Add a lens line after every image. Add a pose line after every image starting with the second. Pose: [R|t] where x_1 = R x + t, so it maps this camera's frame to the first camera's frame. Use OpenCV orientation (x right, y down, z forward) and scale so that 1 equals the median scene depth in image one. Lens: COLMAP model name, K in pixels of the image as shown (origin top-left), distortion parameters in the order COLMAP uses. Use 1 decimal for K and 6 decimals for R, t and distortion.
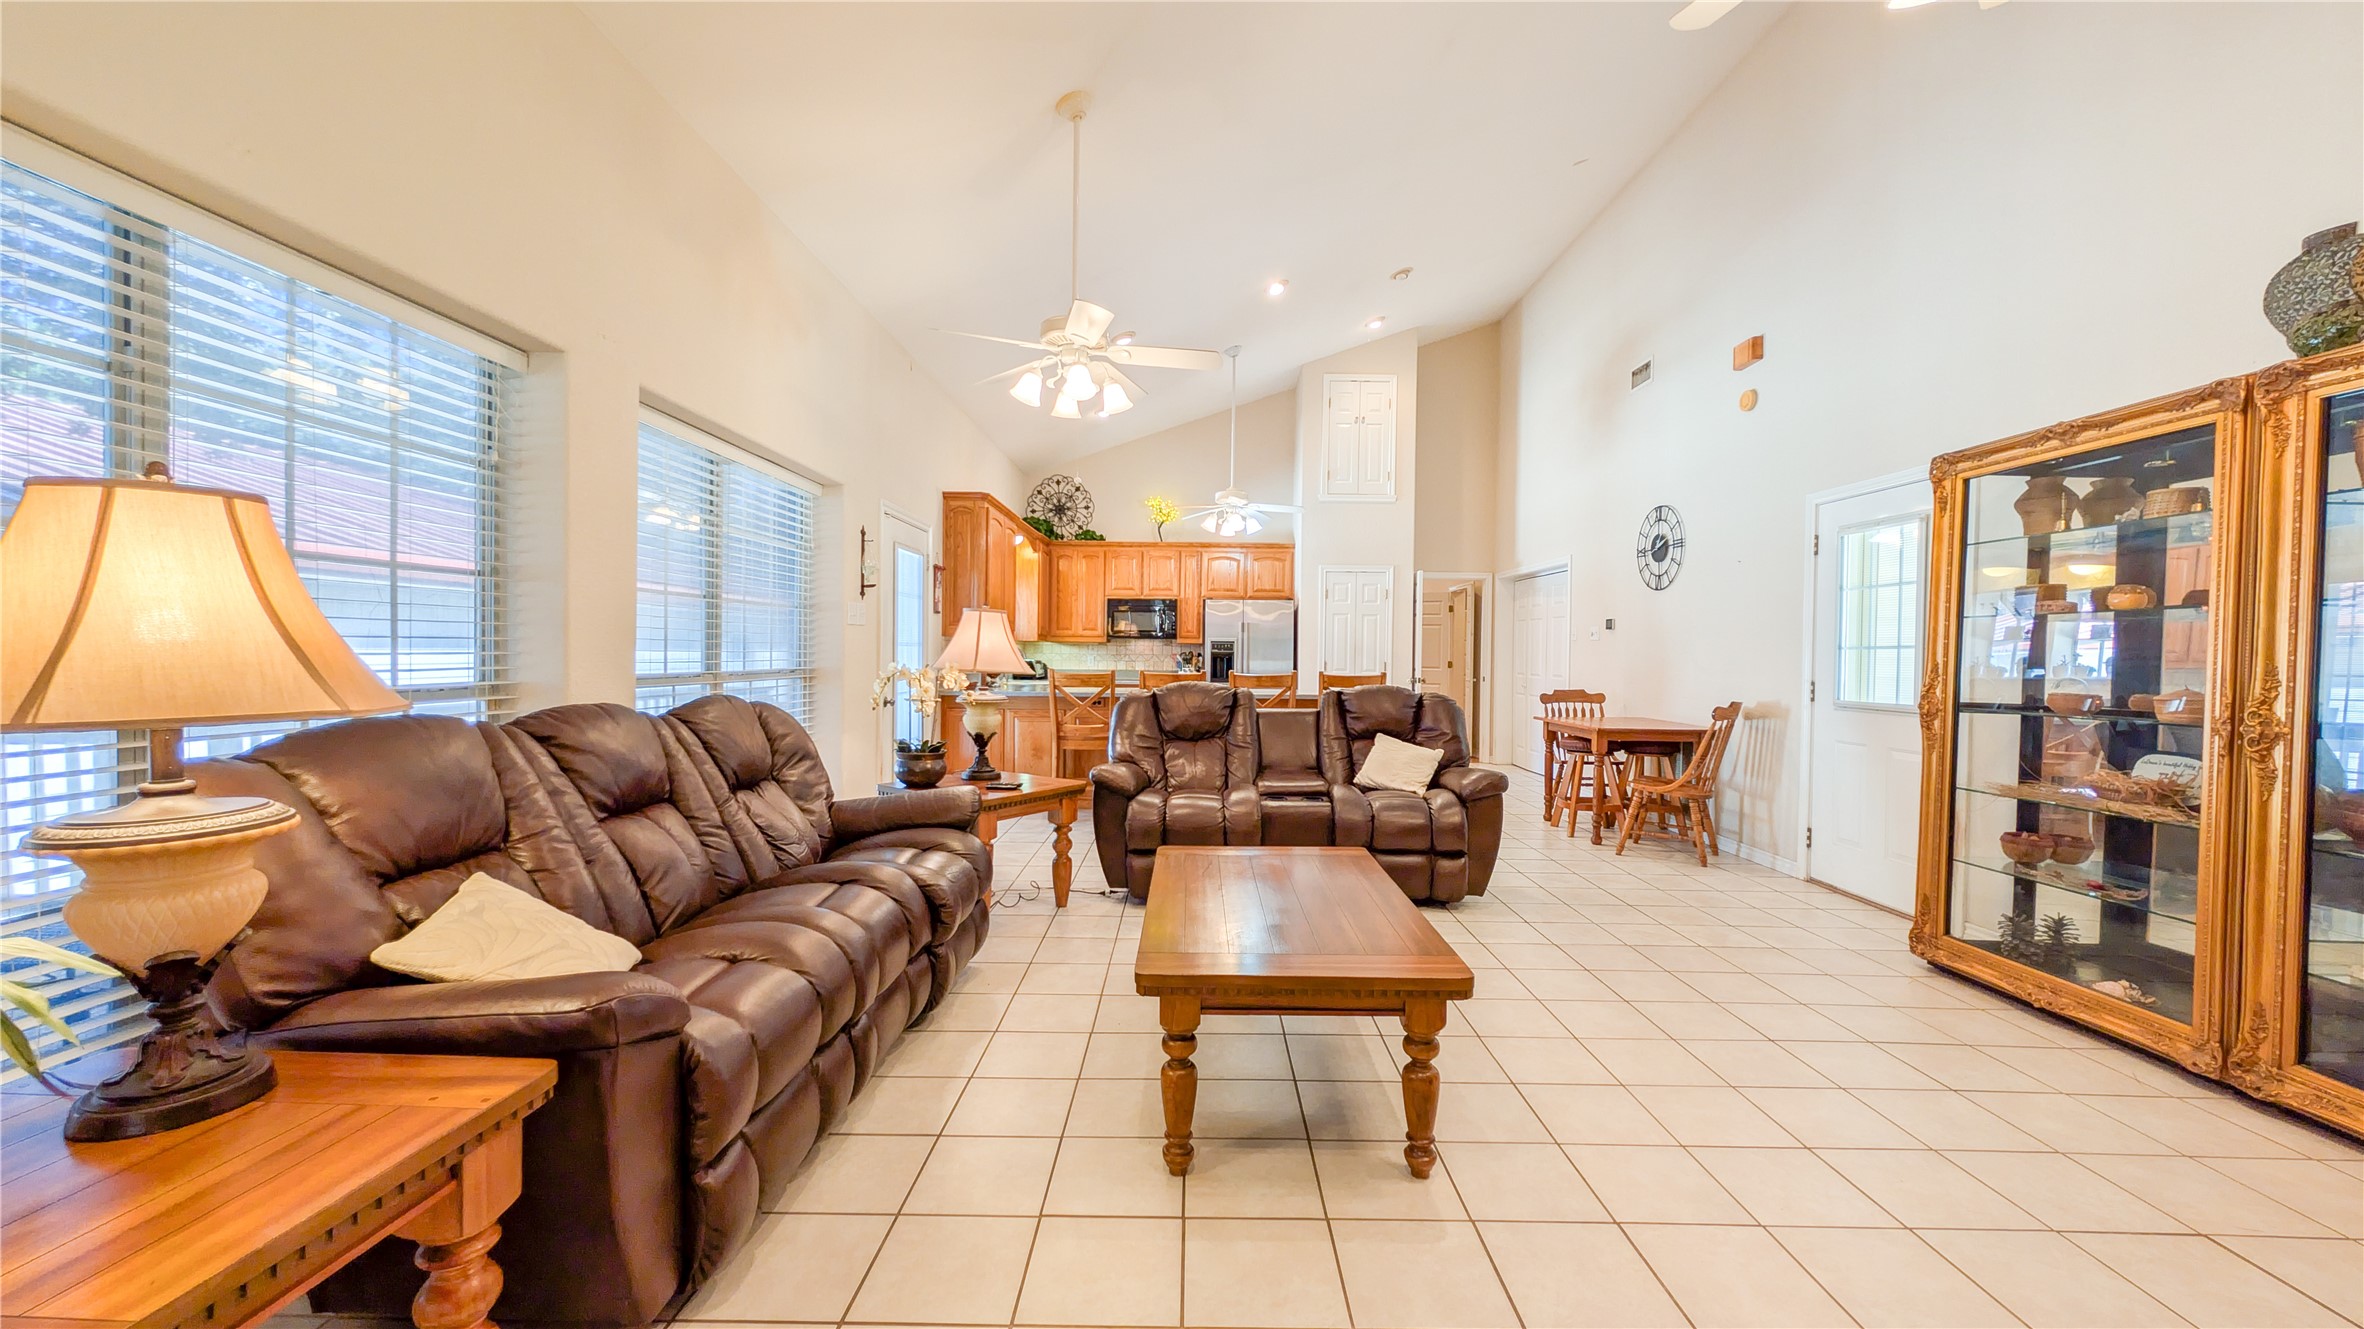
lens RADIAL K [[889.4, 0, 1179.0], [0, 889.4, 663.4], [0, 0, 1]] dist [0.000326, 0.001011]
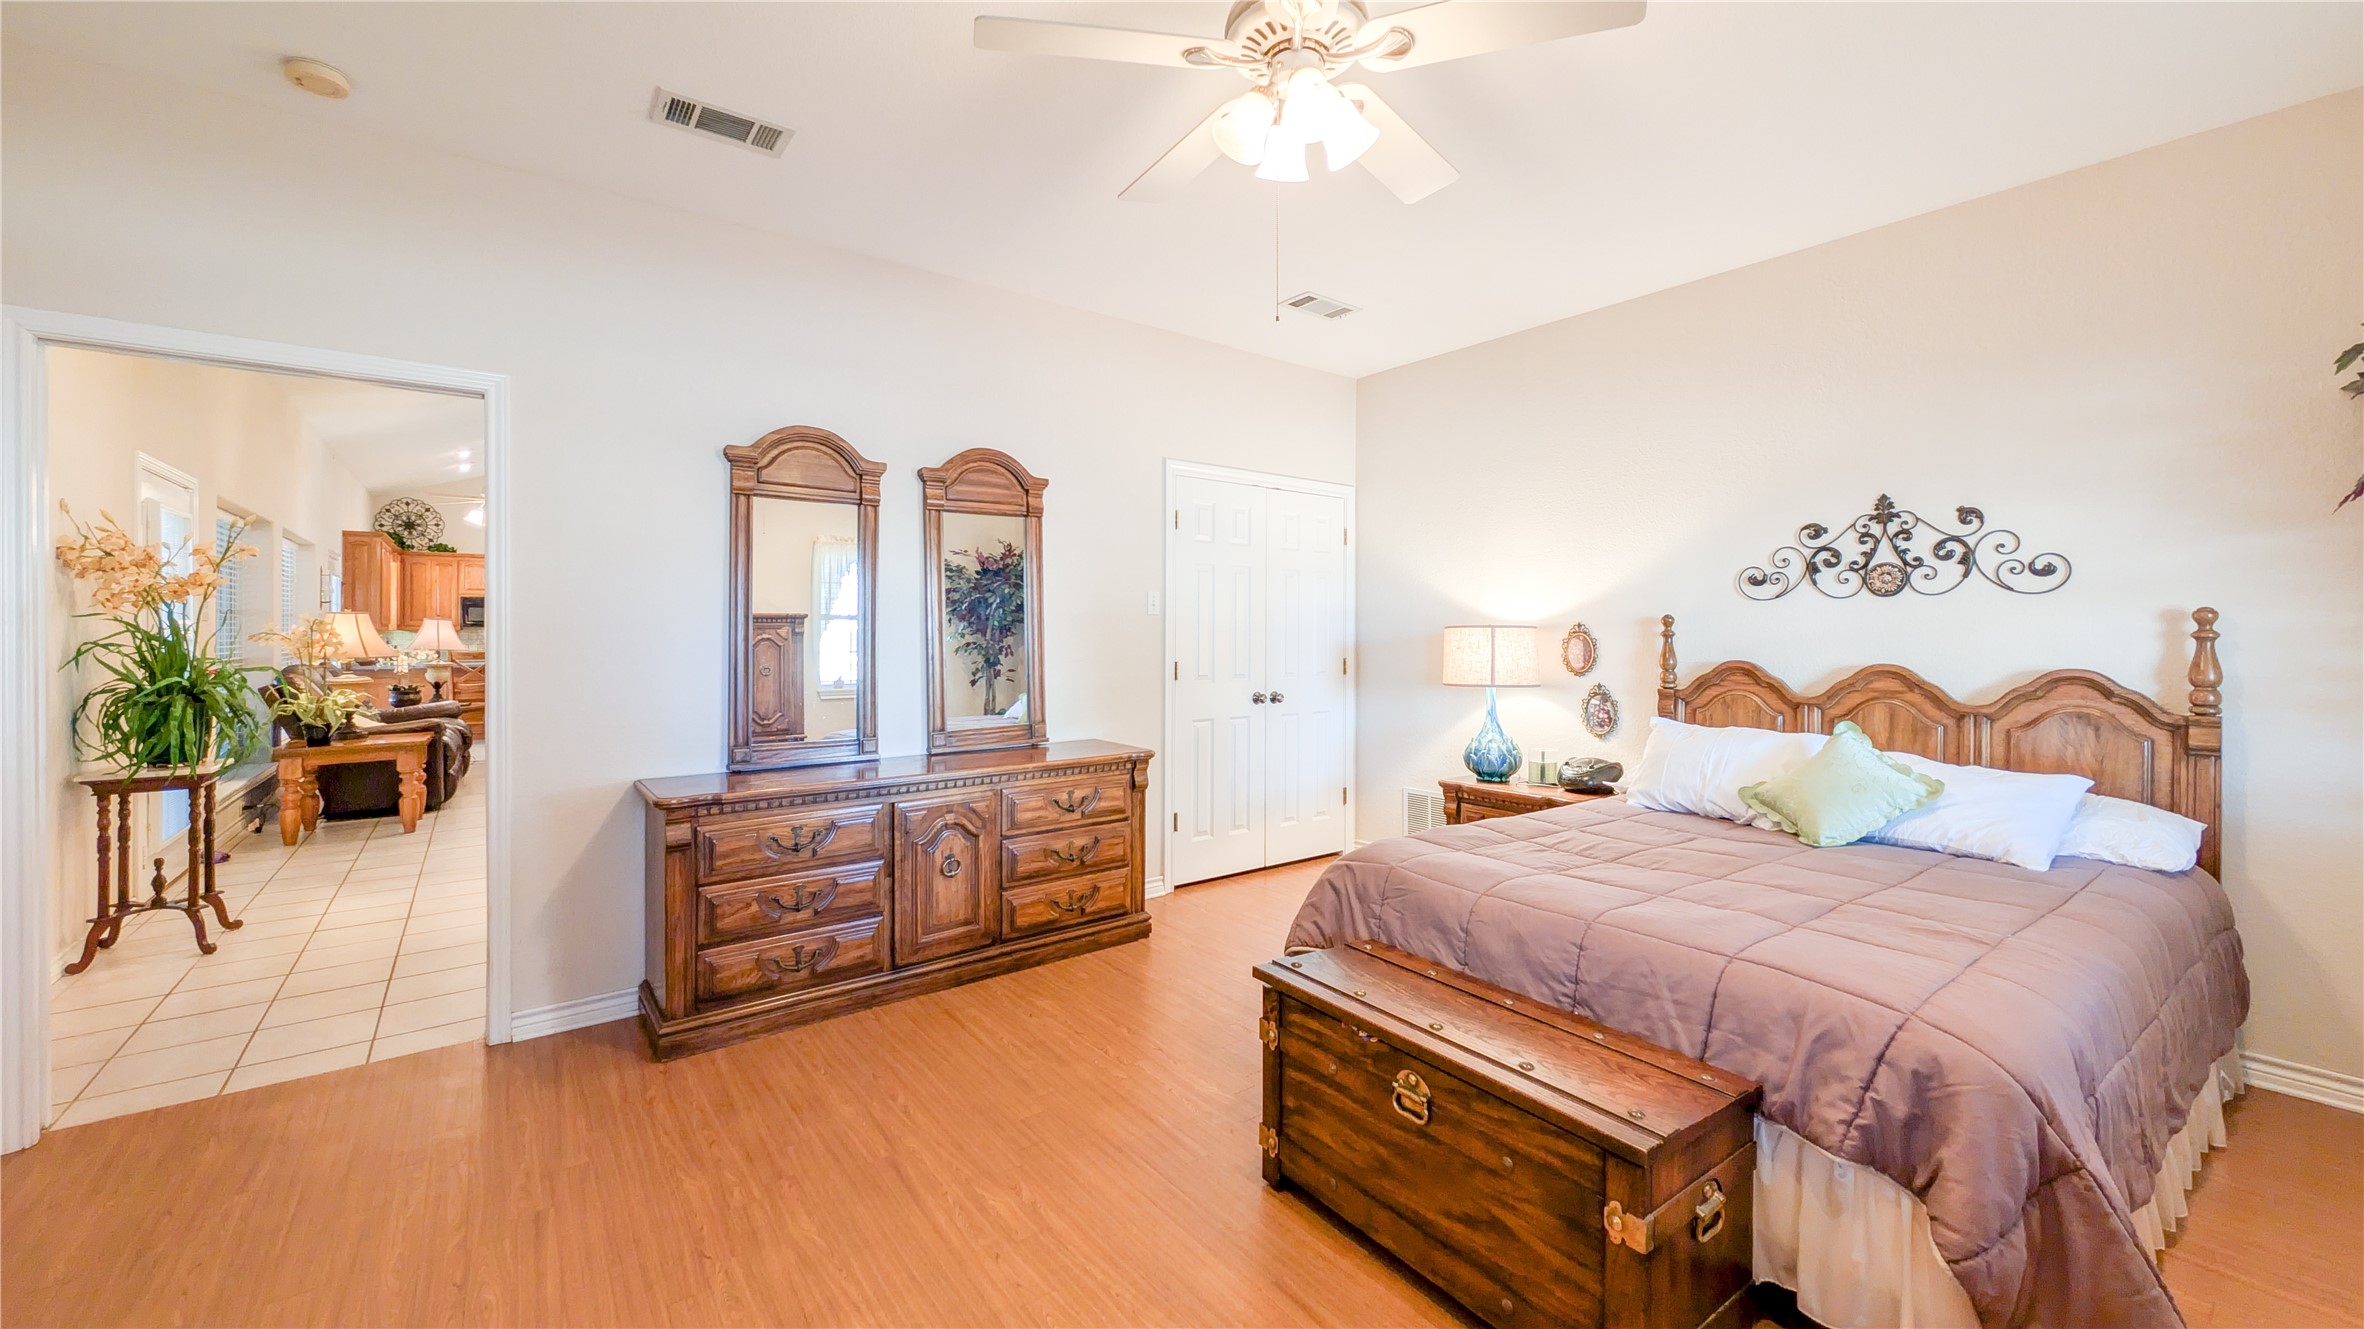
lens RADIAL K [[889.4, 0, 1184.4], [0, 889.4, 652.5], [0, 0, 1]] dist [0.000326, 0.001011]
pose [[0.778520, -0.016132, 0.627413, -0.085685], [0.007325, 0.999835, 0.016620, -0.004574], [-0.627577, -0.008343, 0.778510, -0.817157]]
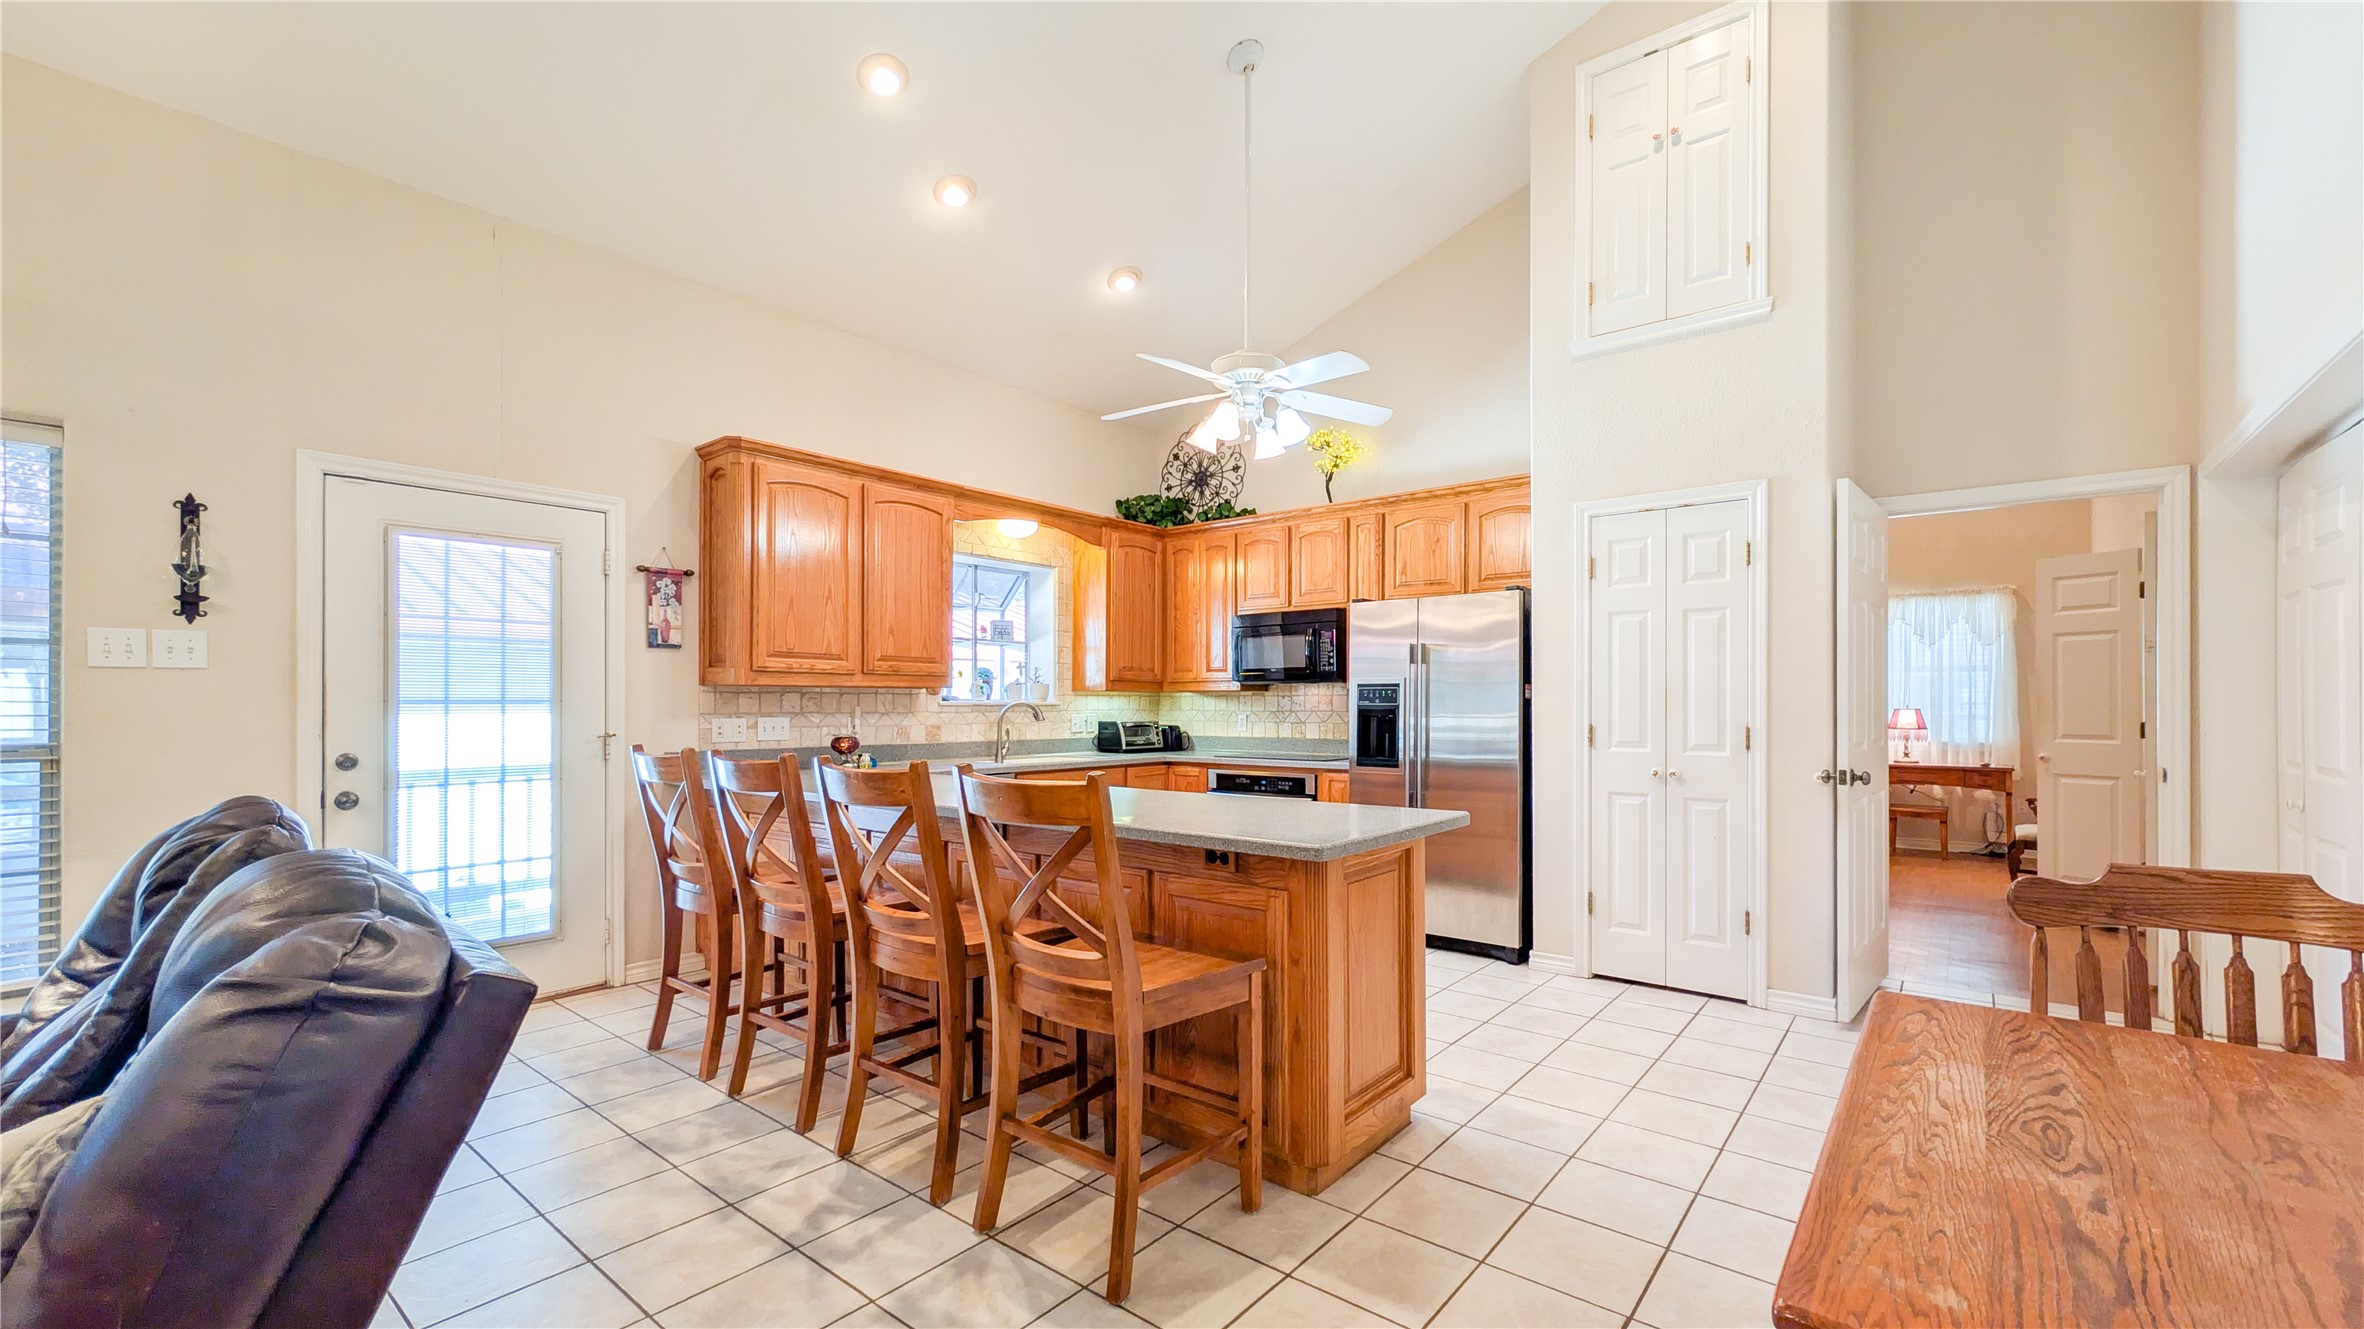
lens RADIAL K [[958.4, 0, 1196.2], [0, 958.4, 702.4], [0, 0, 1]] dist [-0.000748, 0.000167]
pose [[0.789020, -0.012595, -0.614238, 0.321798], [0.002017, 0.999838, -0.017912, -0.005514], [0.614364, 0.012894, 0.788917, 0.554837]]
